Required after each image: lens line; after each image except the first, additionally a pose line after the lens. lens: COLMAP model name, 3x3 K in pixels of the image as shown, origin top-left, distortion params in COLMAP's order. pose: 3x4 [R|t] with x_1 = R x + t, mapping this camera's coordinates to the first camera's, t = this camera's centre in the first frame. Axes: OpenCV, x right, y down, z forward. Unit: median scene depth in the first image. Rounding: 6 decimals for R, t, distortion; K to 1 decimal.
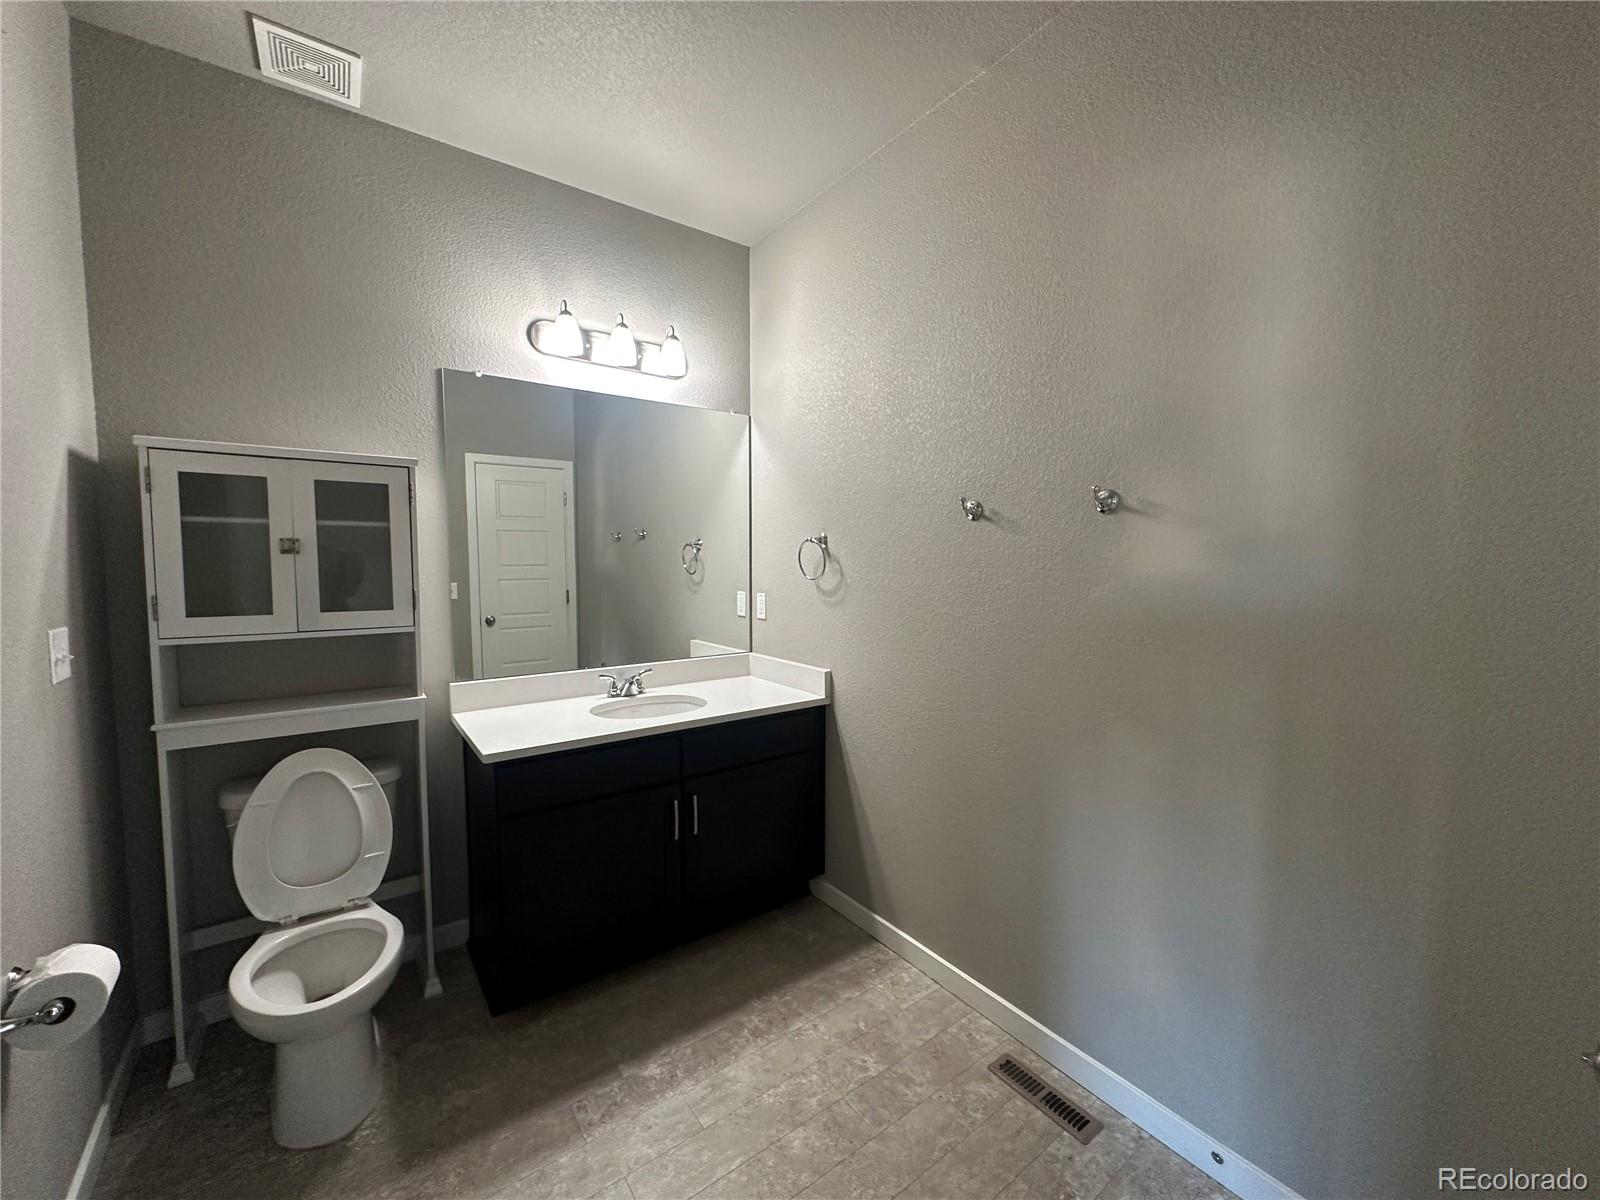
lens RADIAL K [[644.6, 0, 799.1], [0, 644.6, 598.2], [0, 0, 1]] dist [0.010526, 0.000774]
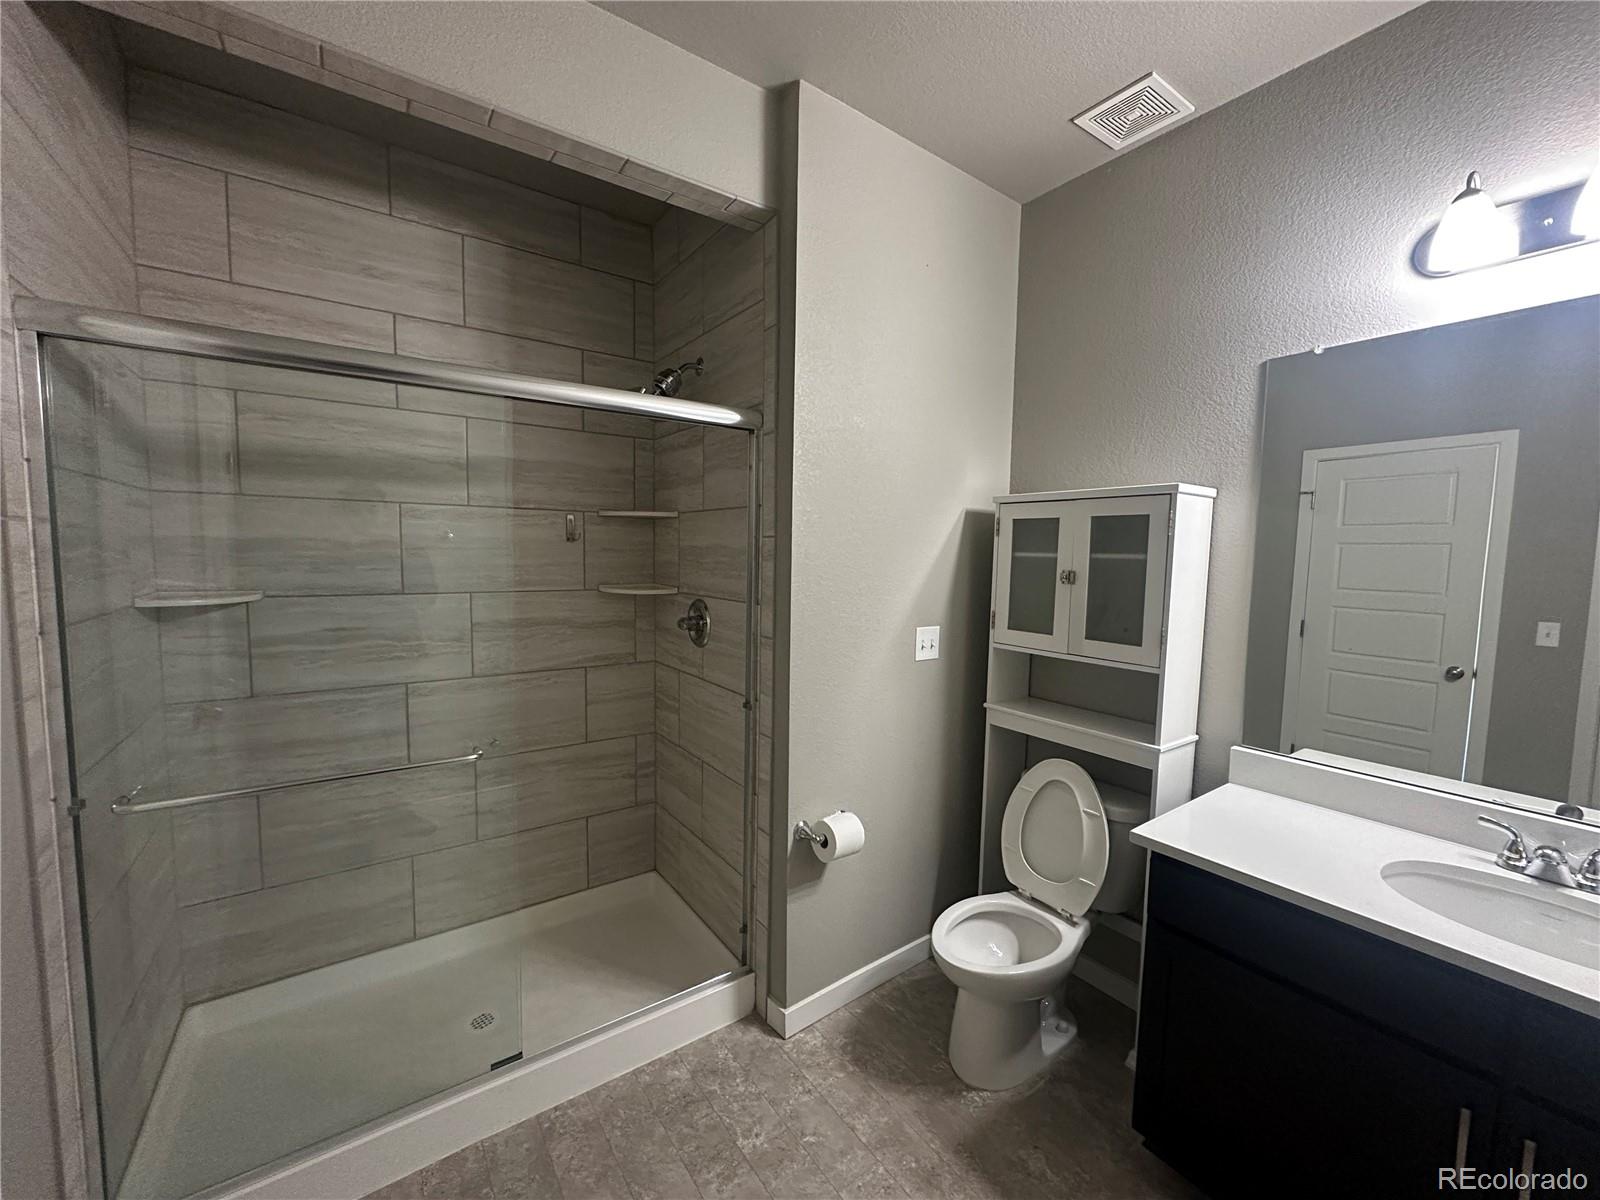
lens RADIAL K [[644.6, 0, 800.6], [0, 644.6, 602.6], [0, 0, 1]] dist [0.010526, 0.000774]
pose [[-0.008556, 0.077379, -0.996965, 0.344074], [-0.081237, 0.993652, 0.077819, -0.086594], [0.996658, 0.081656, -0.002216, 0.546359]]
